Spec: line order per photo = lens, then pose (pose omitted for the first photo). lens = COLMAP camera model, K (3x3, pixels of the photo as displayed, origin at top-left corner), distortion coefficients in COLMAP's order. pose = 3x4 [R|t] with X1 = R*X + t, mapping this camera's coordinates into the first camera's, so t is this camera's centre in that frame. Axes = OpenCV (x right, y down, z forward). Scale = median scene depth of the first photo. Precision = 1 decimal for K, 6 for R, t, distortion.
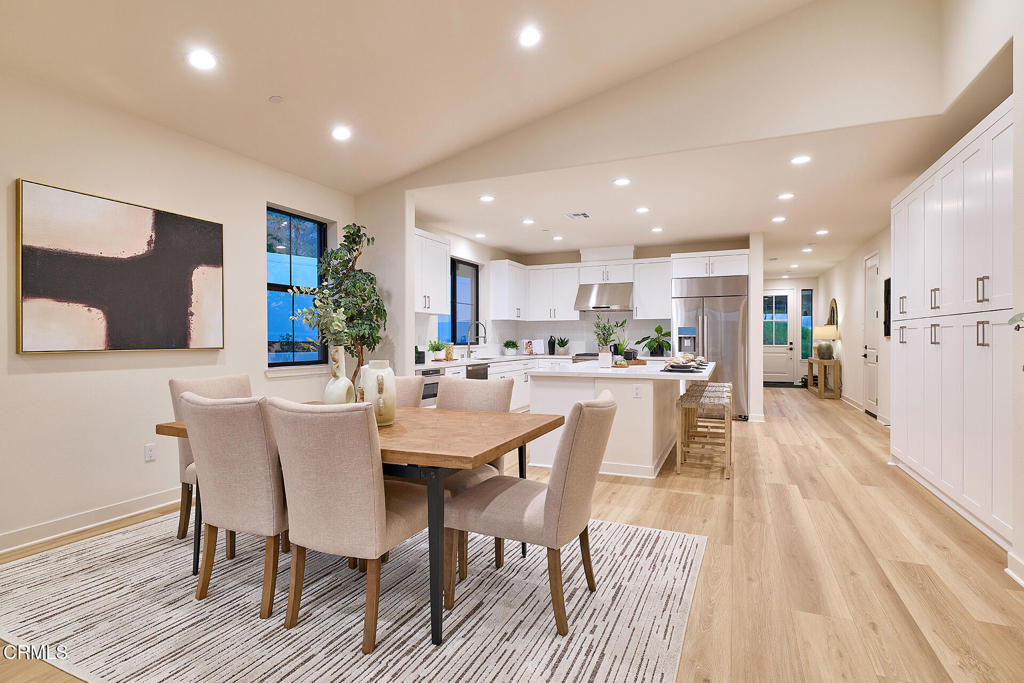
lens RADIAL K [[512.5, 0, 512.0], [0, 512.5, 341.5], [0, 0, 1]] dist [-0.000121, -0.000134]
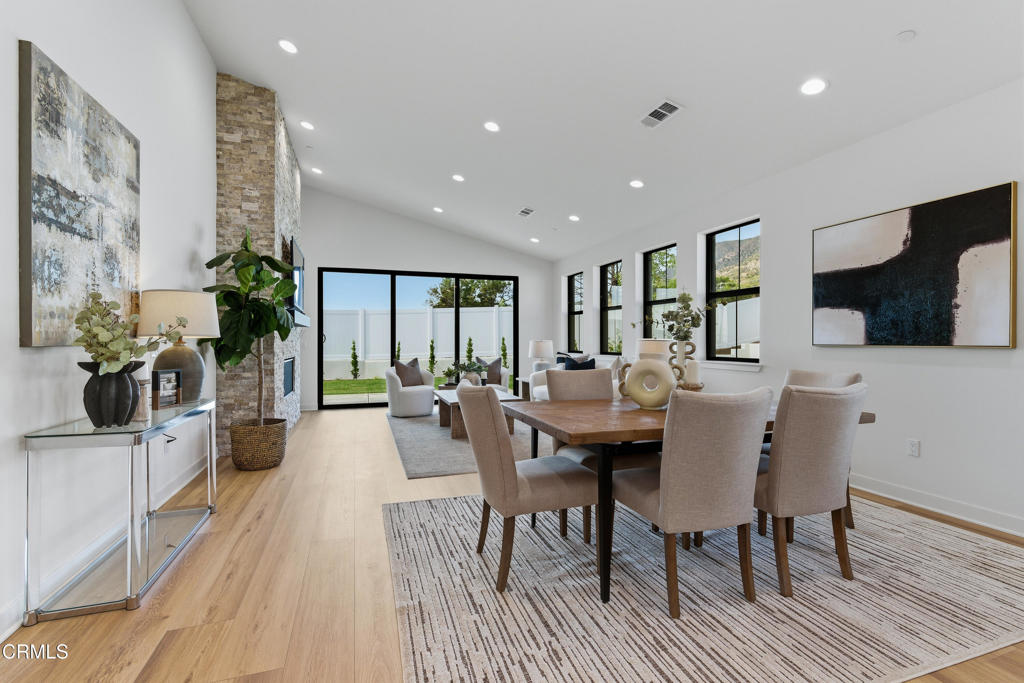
lens RADIAL K [[461.7, 0, 512.0], [0, 461.7, 341.5], [0, 0, 1]] dist [-0.000560, -0.000621]
pose [[-0.737987, 0.000695, -0.674815, 0.498752], [-0.001911, 0.999993, 0.003120, 0.005775], [0.674812, 0.003592, -0.737981, 1.152095]]
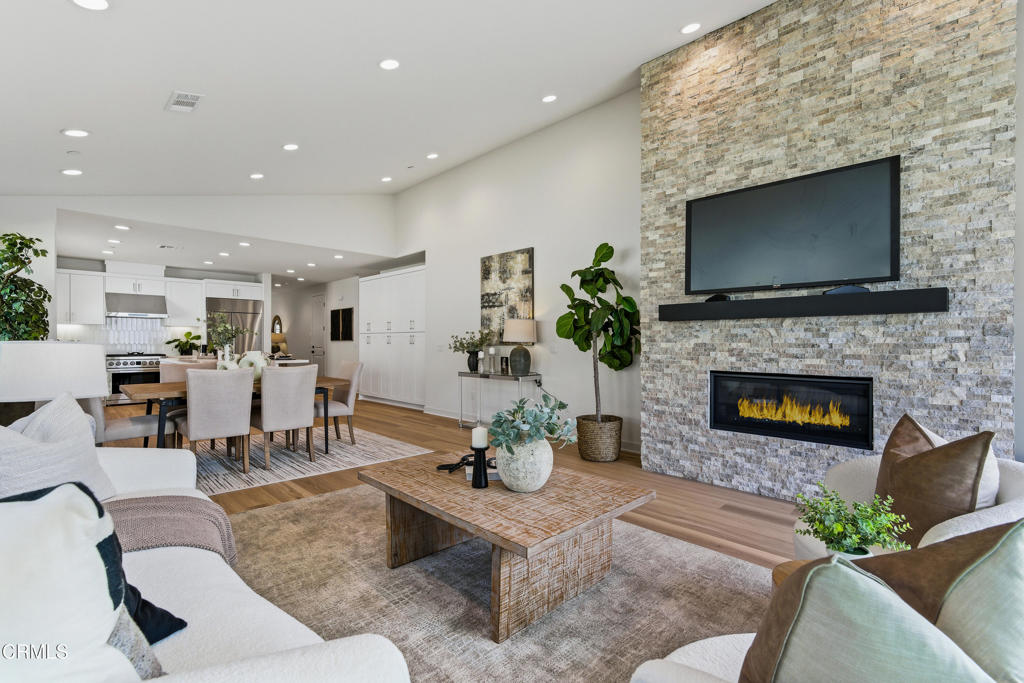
lens RADIAL K [[461.7, 0, 512.0], [0, 461.7, 341.5], [0, 0, 1]] dist [-0.000560, -0.000621]
pose [[0.360721, 0.000014, 0.932674, -1.151527], [0.003899, 0.999991, -0.001522, 0.001449], [-0.932666, 0.004185, 0.360717, -0.421460]]
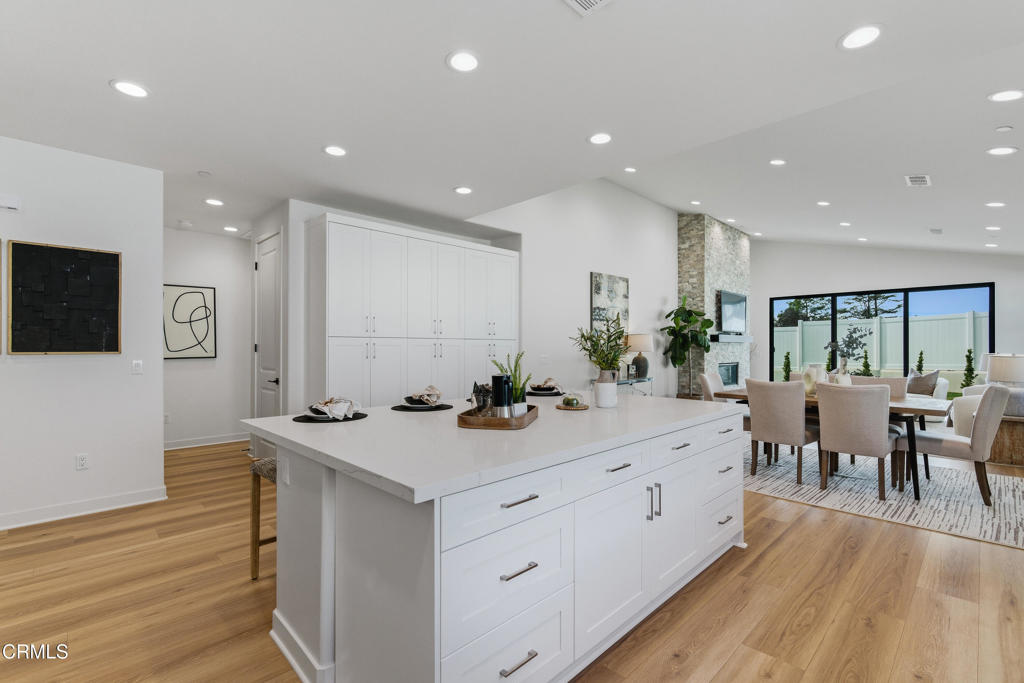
lens RADIAL K [[461.7, 0, 512.0], [0, 461.7, 341.5], [0, 0, 1]] dist [-0.000560, -0.000621]
pose [[-0.929385, 0.002043, 0.369106, 0.144298], [-0.000714, 0.999973, -0.007332, -0.031192], [-0.369111, -0.007078, -0.929359, 2.321368]]
